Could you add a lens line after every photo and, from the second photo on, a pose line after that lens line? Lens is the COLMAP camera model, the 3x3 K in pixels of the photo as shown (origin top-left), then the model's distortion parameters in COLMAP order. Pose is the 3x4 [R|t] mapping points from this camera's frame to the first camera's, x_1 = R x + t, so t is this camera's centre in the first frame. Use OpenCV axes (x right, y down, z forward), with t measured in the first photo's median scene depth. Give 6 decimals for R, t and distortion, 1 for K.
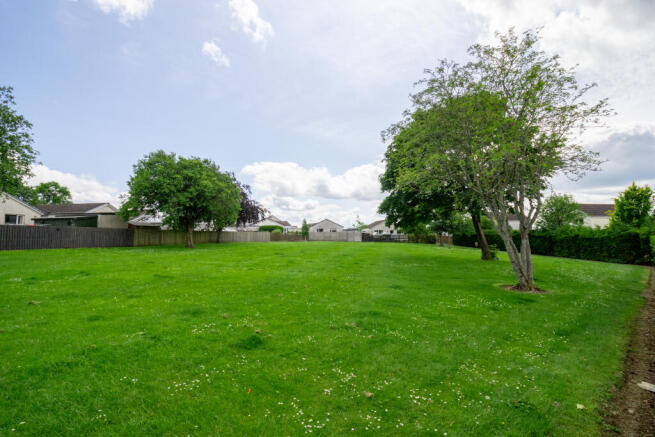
lens RADIAL K [[307.6, 0, 324.7], [0, 307.6, 213.7], [0, 0, 1]] dist [0.000076, -0.013518]
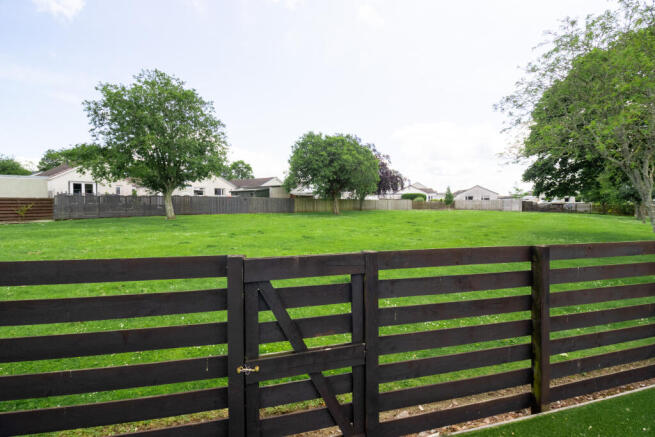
lens RADIAL K [[311.4, 0, 320.0], [0, 311.4, 213.5], [0, 0, 1]] dist [-0.004012, -0.014715]
pose [[0.885007, 0.021300, -0.465090, 0.050541], [0.028336, 0.994637, 0.099472, -0.010642], [0.464714, -0.101212, 0.879657, -0.053639]]
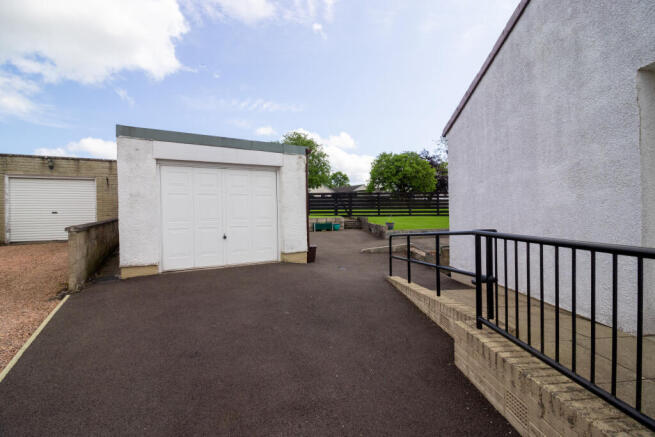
lens RADIAL K [[307.6, 0, 324.7], [0, 307.6, 213.7], [0, 0, 1]] dist [0.000076, -0.013518]
pose [[0.709079, -0.003194, -0.705122, 0.397994], [0.067250, 0.995738, 0.063117, 0.004976], [0.701915, -0.092175, 0.706271, -0.430869]]
